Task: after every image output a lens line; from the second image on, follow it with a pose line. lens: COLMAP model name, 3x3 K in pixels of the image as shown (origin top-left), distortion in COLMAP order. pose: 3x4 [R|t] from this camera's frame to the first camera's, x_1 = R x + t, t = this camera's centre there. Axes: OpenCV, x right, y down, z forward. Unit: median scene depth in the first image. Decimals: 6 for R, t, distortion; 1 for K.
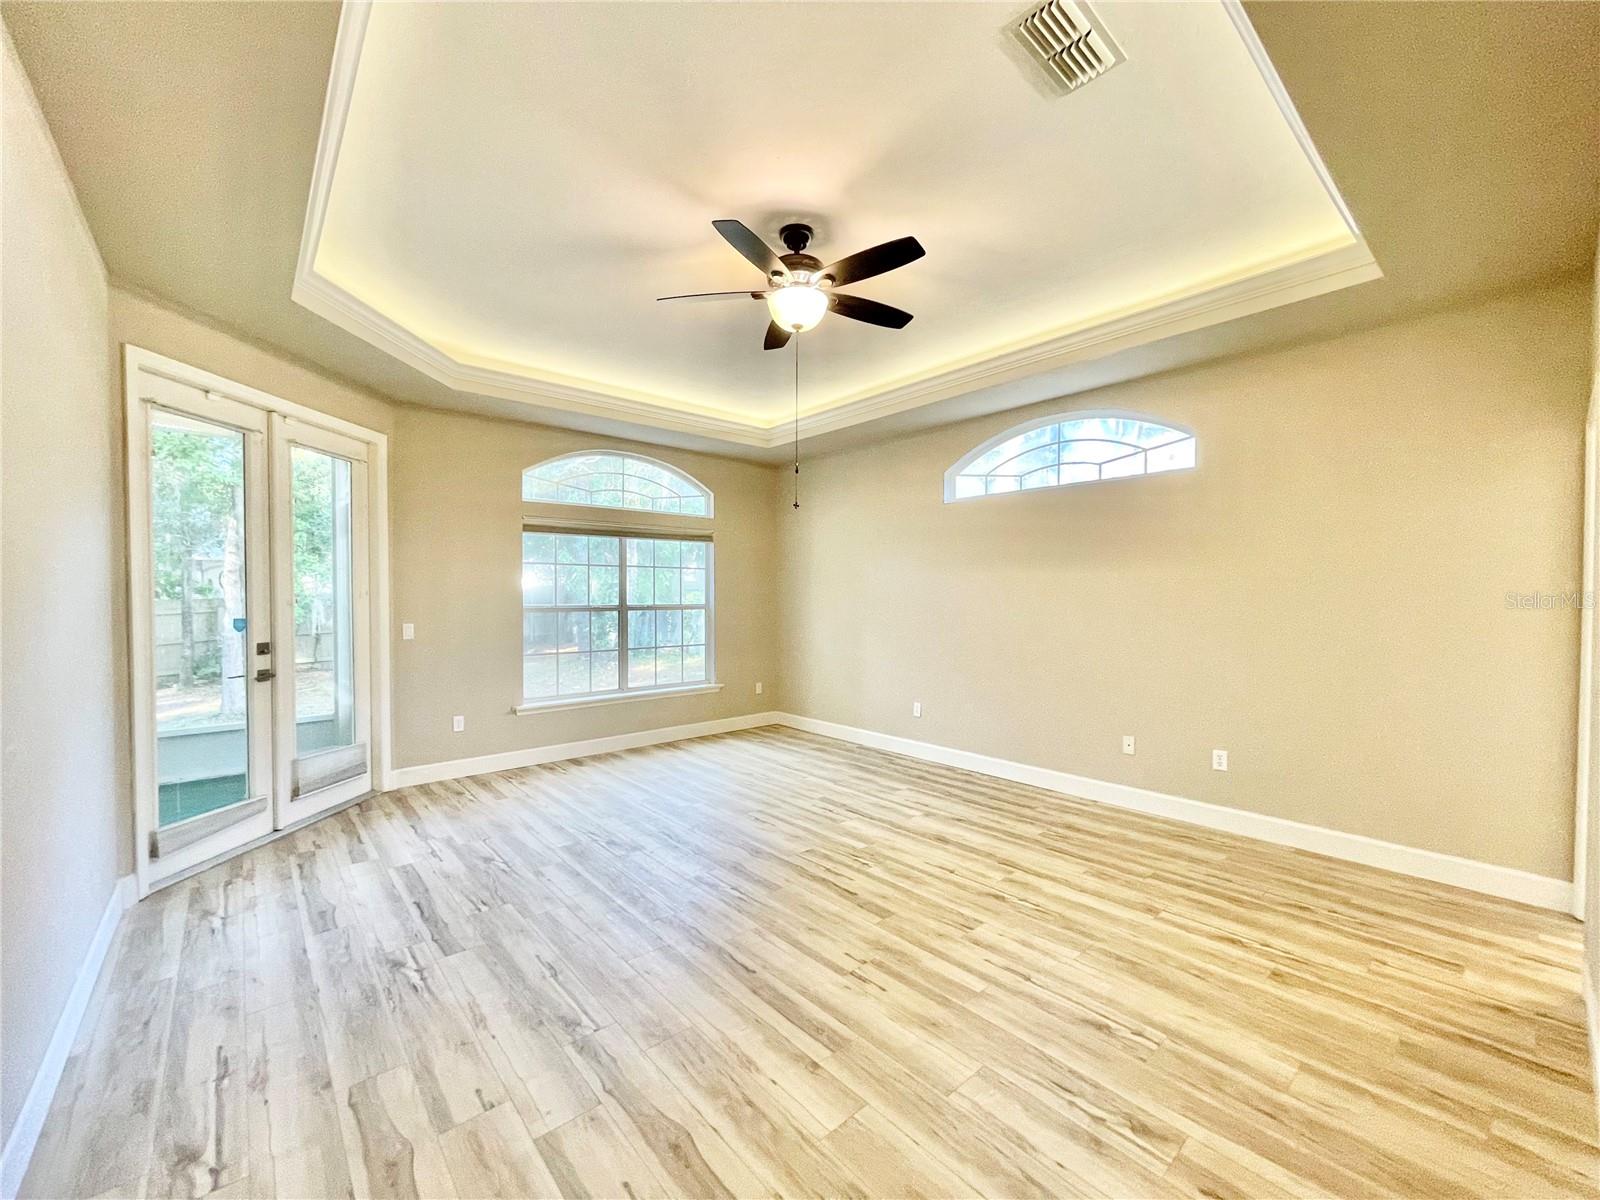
lens RADIAL K [[646.8, 0, 794.6], [0, 646.8, 591.6], [0, 0, 1]] dist [-0.002777, 0.001857]
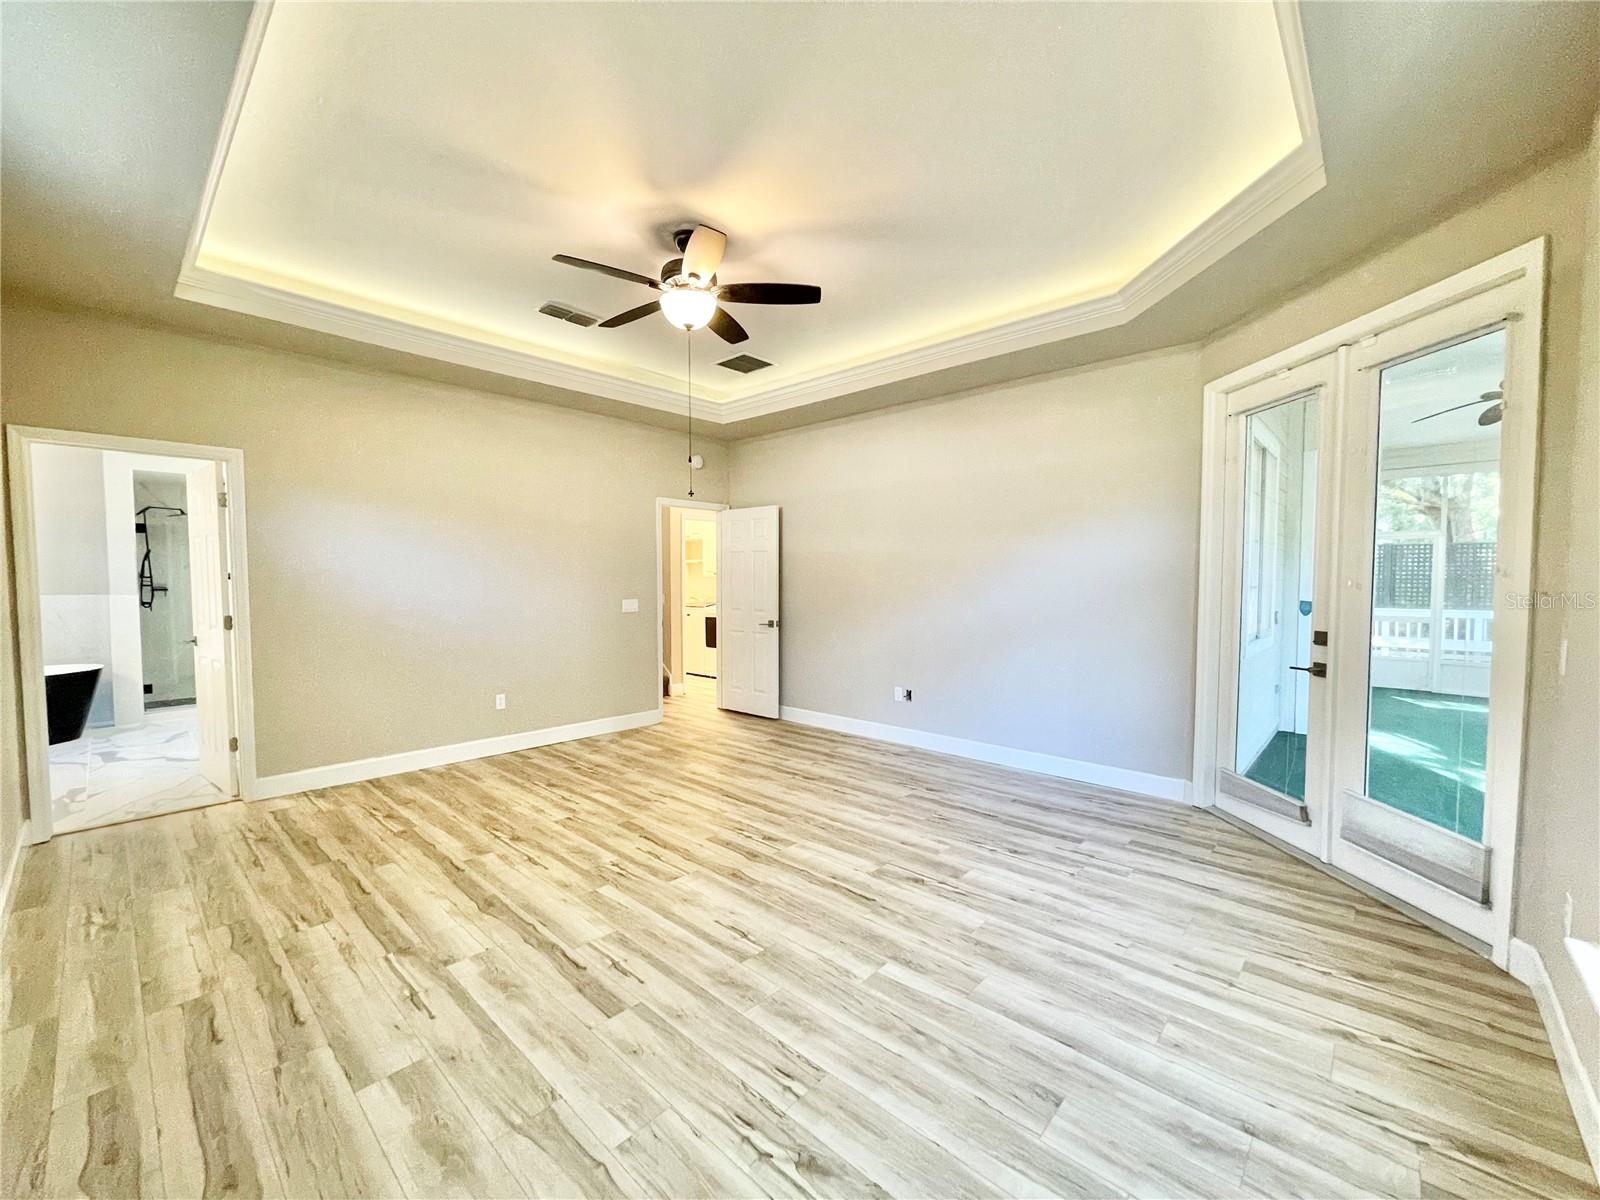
lens RADIAL K [[646.8, 0, 792.1], [0, 646.8, 600.0], [0, 0, 1]] dist [-0.002777, 0.001857]
pose [[-0.994340, 0.003218, -0.106195, -0.041523], [0.000095, 0.999567, 0.029409, 0.012754], [0.106244, 0.029232, -0.993910, 1.752257]]
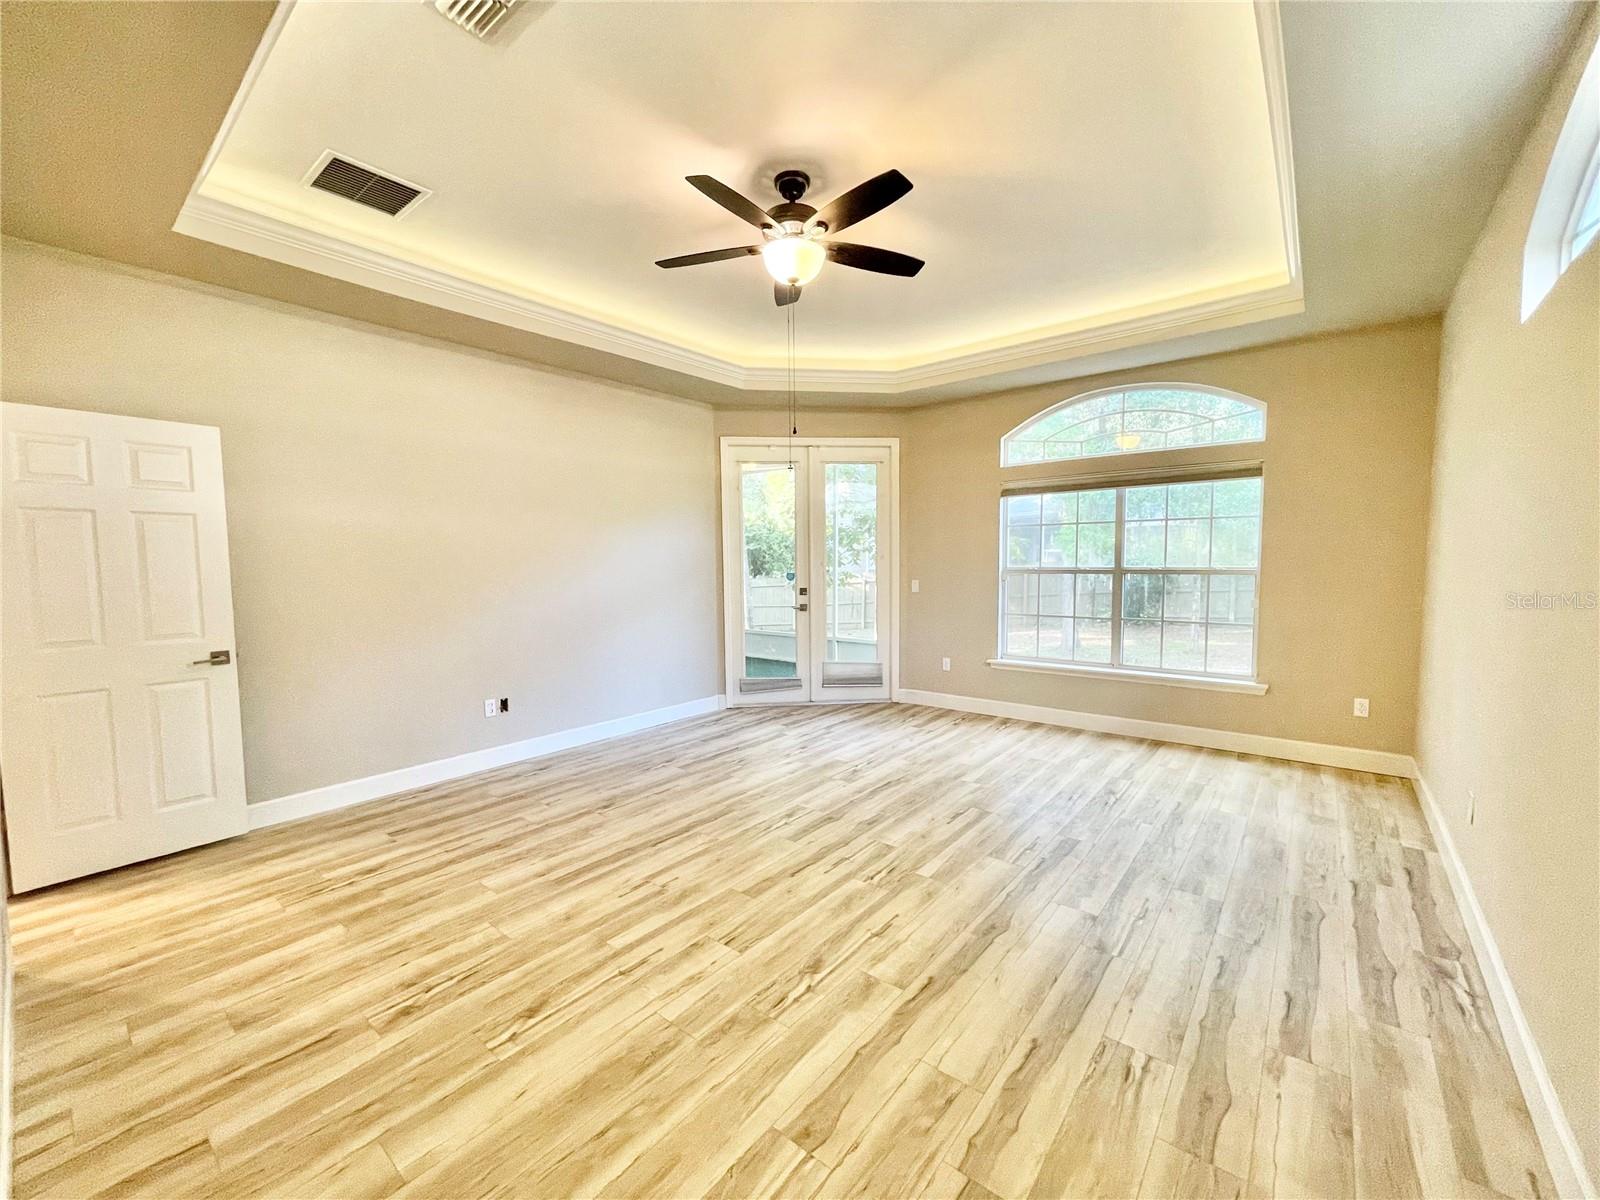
lens RADIAL K [[646.8, 0, 799.3], [0, 646.8, 601.4], [0, 0, 1]] dist [-0.002777, 0.001857]
pose [[0.171051, 0.062022, -0.983308, 0.815100], [0.015462, 0.997725, 0.065621, 0.003901], [0.985141, -0.026429, 0.169702, 0.699659]]
